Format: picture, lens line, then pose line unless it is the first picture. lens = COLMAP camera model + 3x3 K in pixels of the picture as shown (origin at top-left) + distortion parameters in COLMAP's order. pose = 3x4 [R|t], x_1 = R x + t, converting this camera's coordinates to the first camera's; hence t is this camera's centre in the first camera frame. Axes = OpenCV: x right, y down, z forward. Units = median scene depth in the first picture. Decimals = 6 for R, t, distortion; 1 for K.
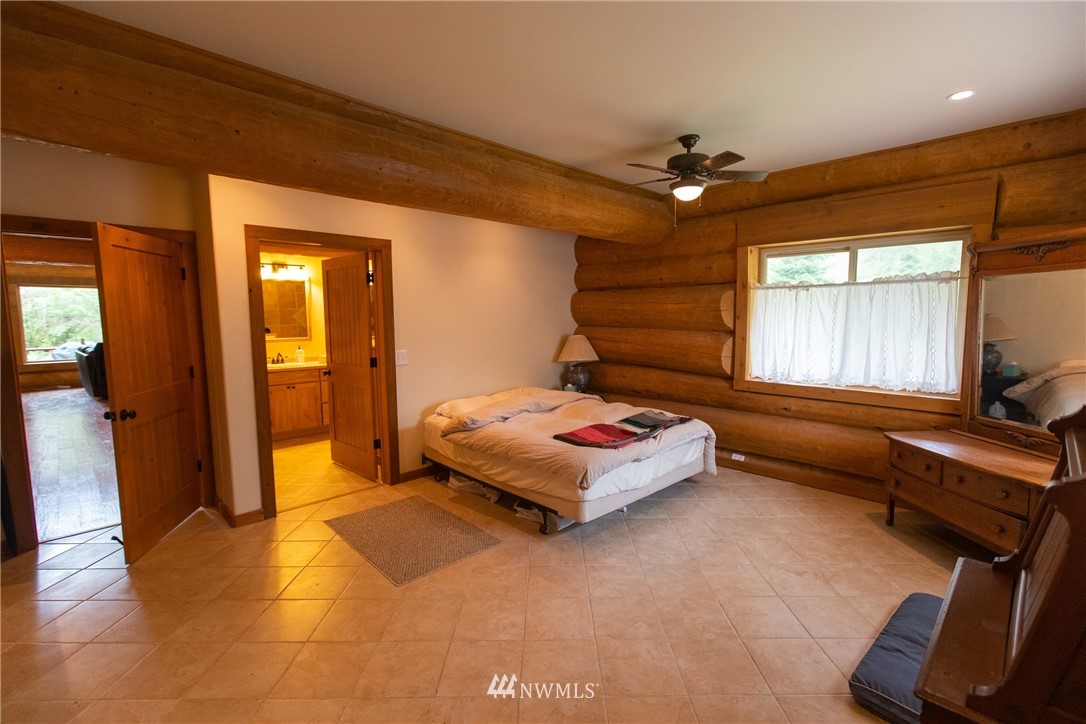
lens RADIAL K [[495.3, 0, 546.3], [0, 495.3, 360.8], [0, 0, 1]] dist [0.010258, -0.000929]
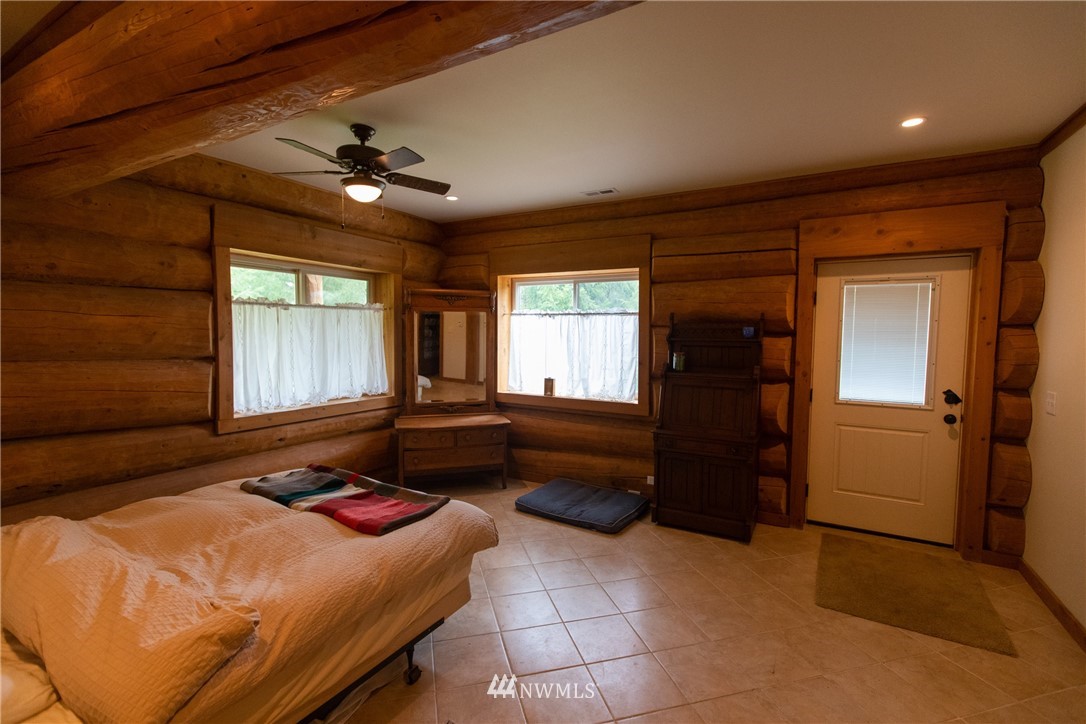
lens RADIAL K [[495.3, 0, 544.6], [0, 495.3, 362.6], [0, 0, 1]] dist [0.010258, -0.000929]
pose [[-0.281628, -0.053613, 0.958025, -0.516114], [0.084636, 0.993158, 0.080459, -0.074469], [-0.955784, 0.103743, -0.275163, 0.786866]]
